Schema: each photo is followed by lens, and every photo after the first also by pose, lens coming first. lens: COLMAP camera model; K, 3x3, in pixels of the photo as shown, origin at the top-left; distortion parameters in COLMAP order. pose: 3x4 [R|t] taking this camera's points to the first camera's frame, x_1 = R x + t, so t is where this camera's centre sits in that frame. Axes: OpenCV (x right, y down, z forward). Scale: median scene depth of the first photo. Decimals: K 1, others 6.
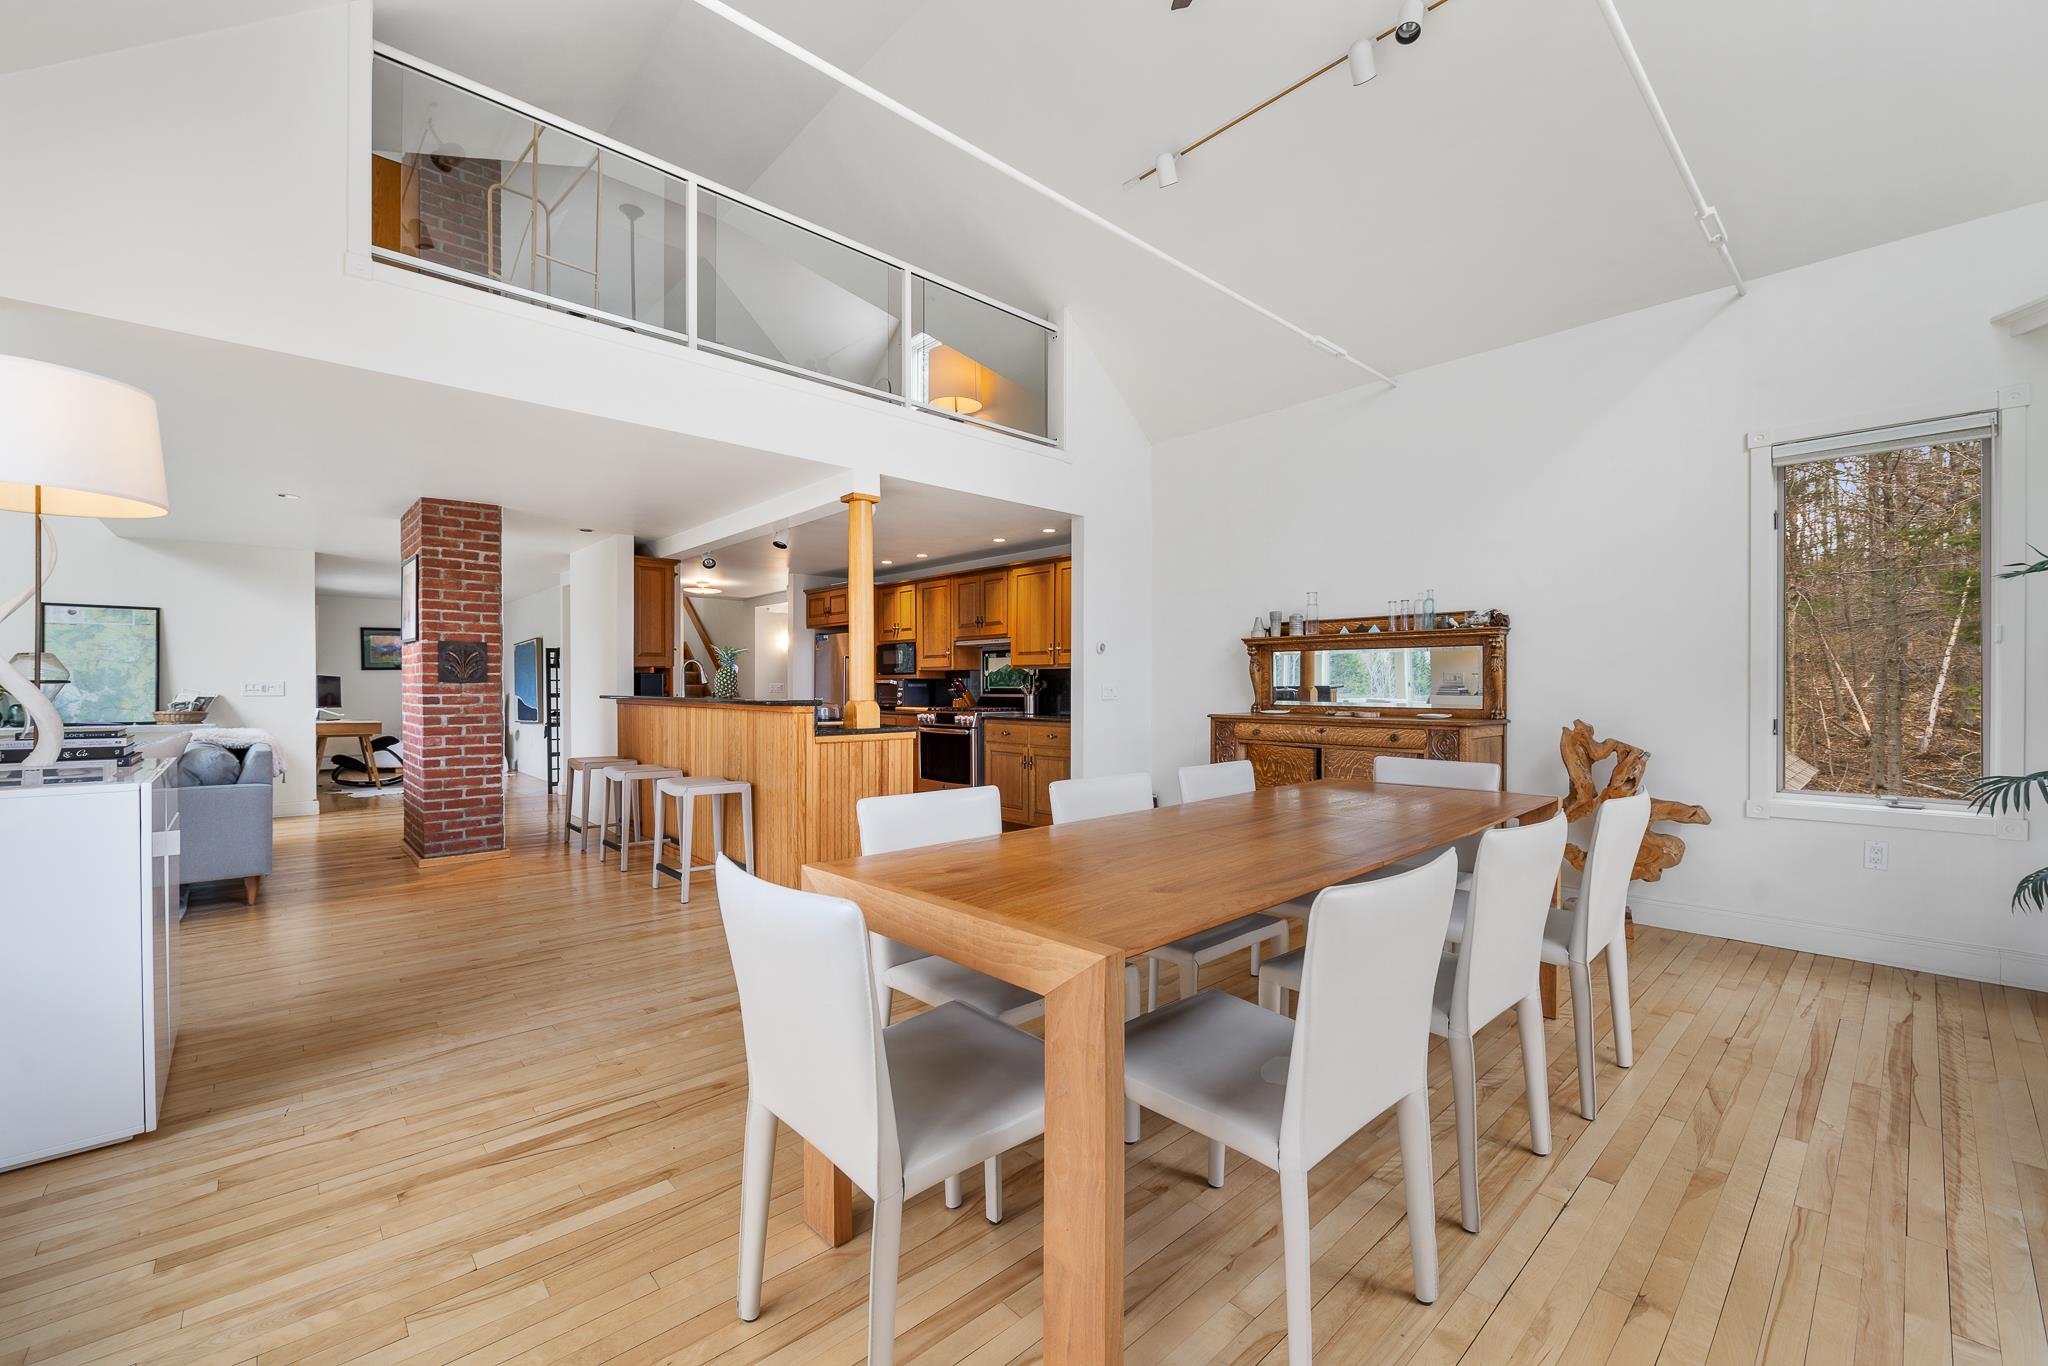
lens RADIAL K [[829.2, 0, 1021.6], [0, 829.2, 689.0], [0, 0, 1]] dist [-0.003941, -0.000176]
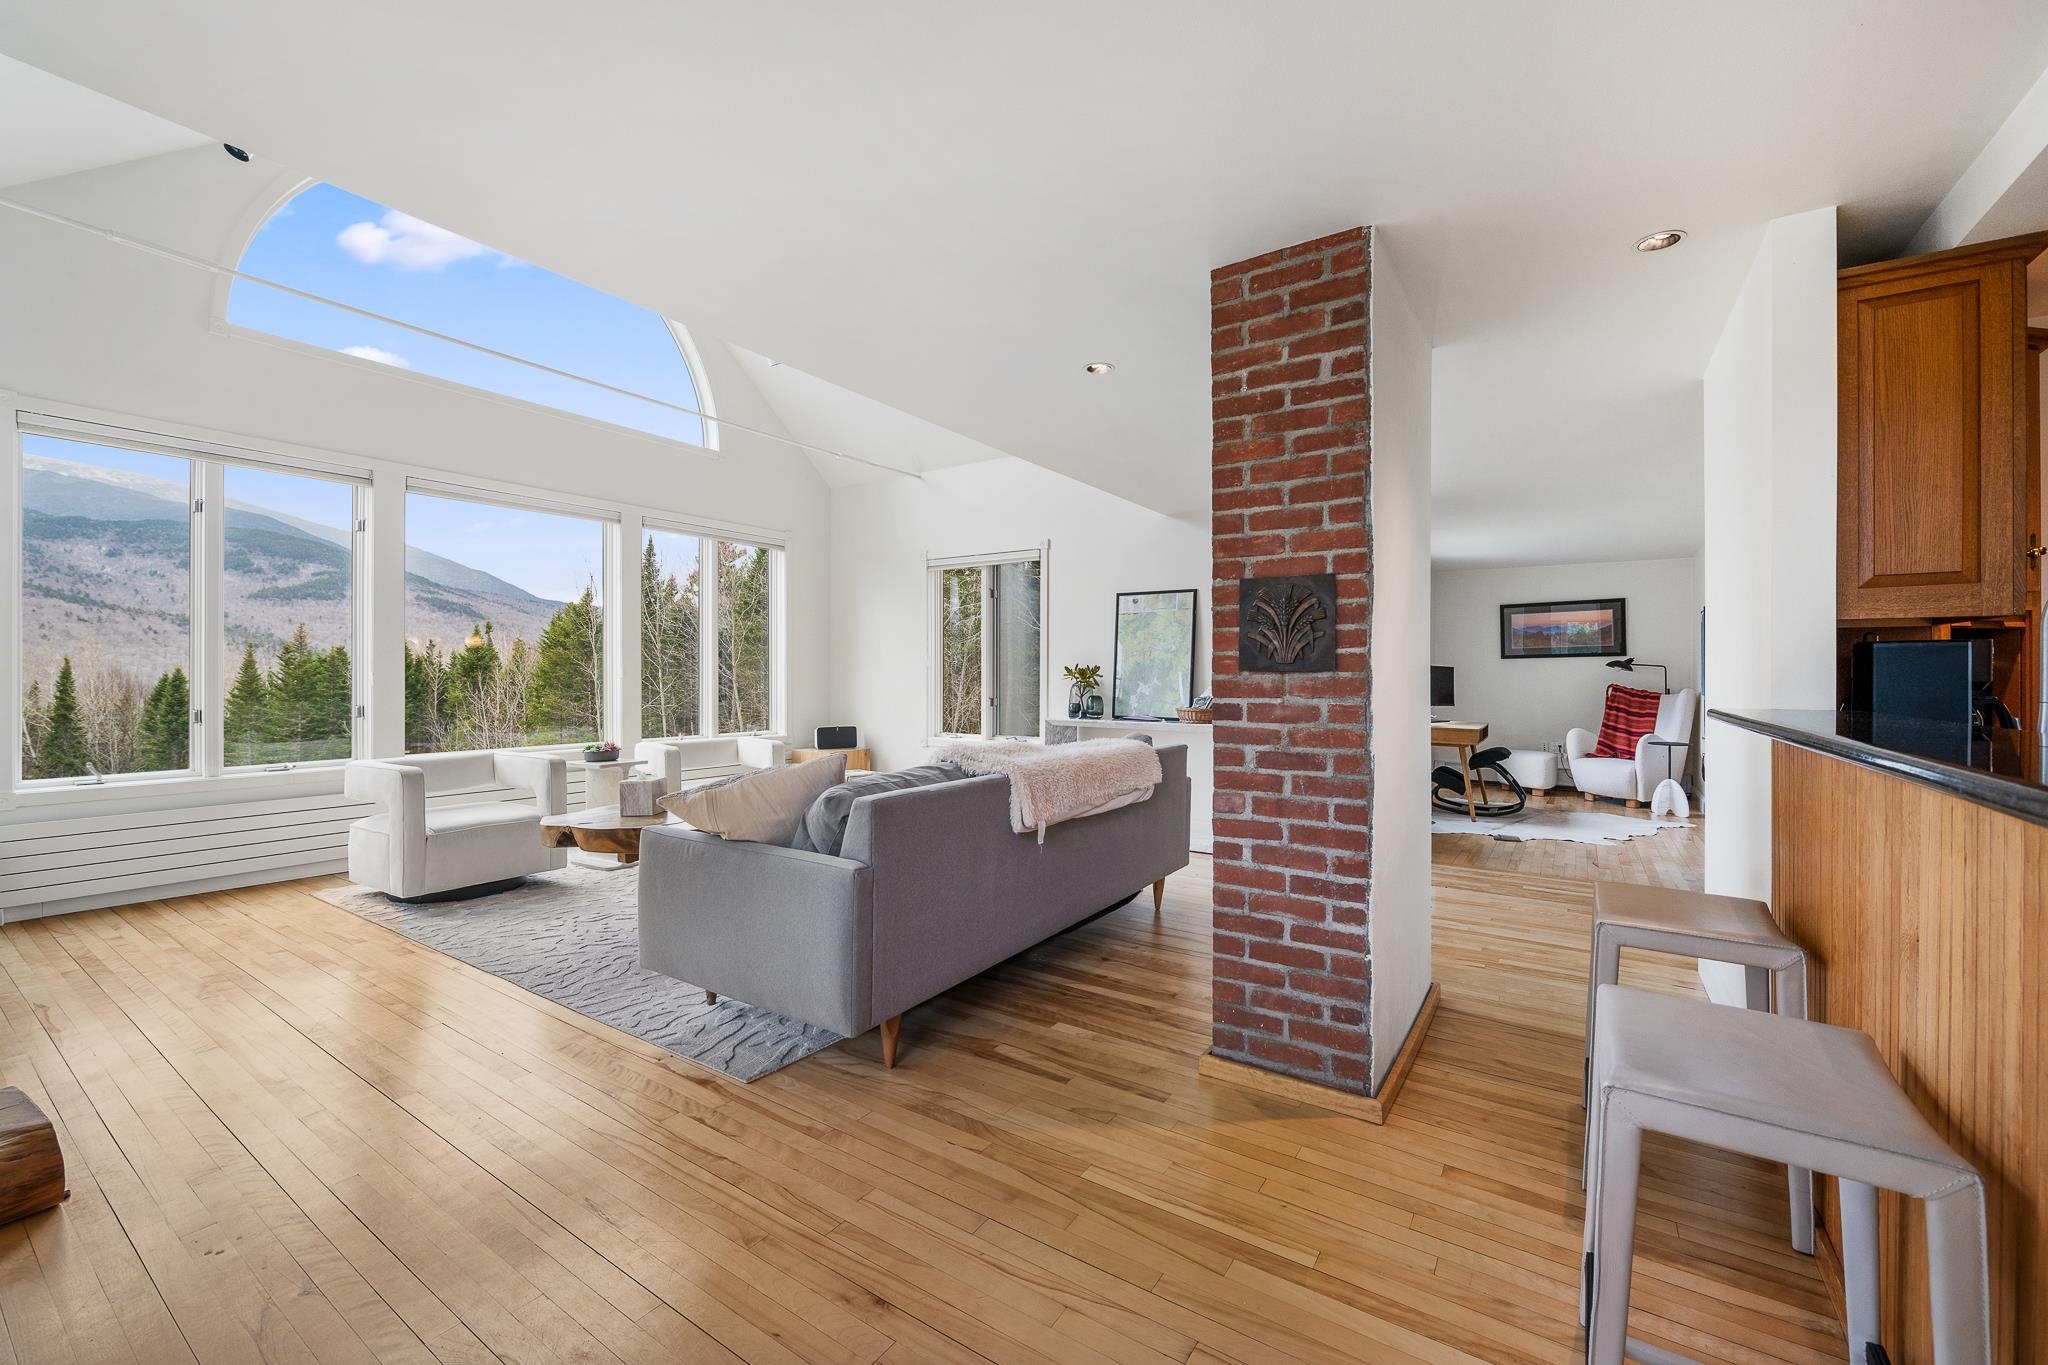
lens RADIAL K [[826.7, 0, 1022.8], [0, 826.7, 675.3], [0, 0, 1]] dist [-0.008060, -0.000483]
pose [[0.241155, 0.000061, -0.970487, -0.288841], [-0.008025, 0.999966, -0.001931, -0.004078], [0.970453, 0.008254, 0.241148, 0.750913]]
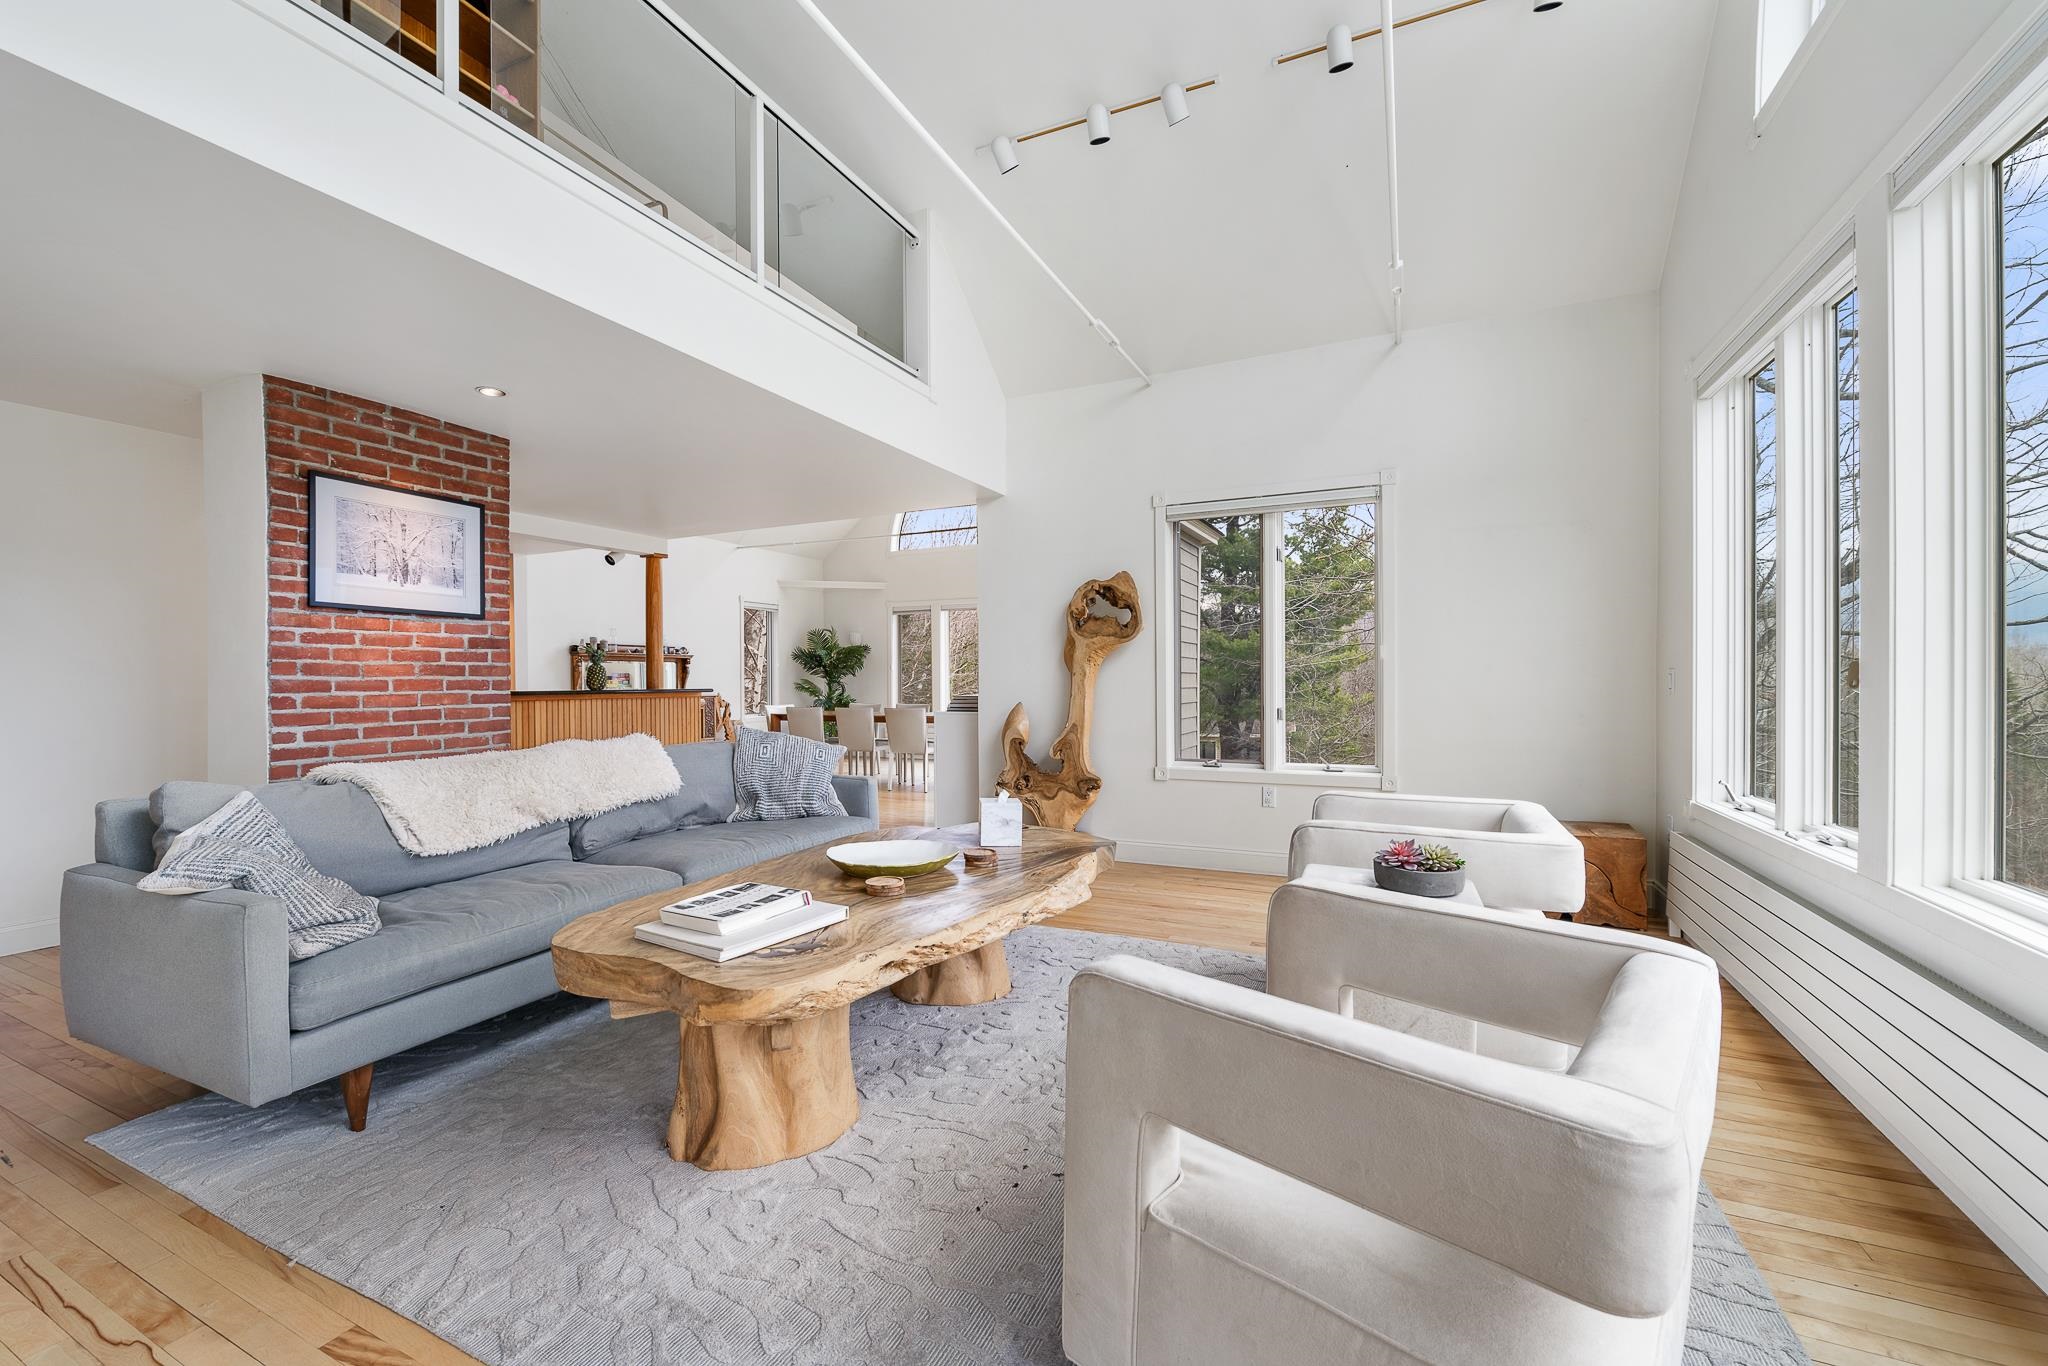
lens RADIAL K [[829.2, 0, 1021.6], [0, 829.2, 689.0], [0, 0, 1]] dist [-0.003941, -0.000176]
pose [[-0.379824, -0.008645, 0.925018, -1.562844], [0.011025, 0.999843, 0.013871, 0.000141], [-0.924993, 0.015467, -0.379669, 0.809738]]
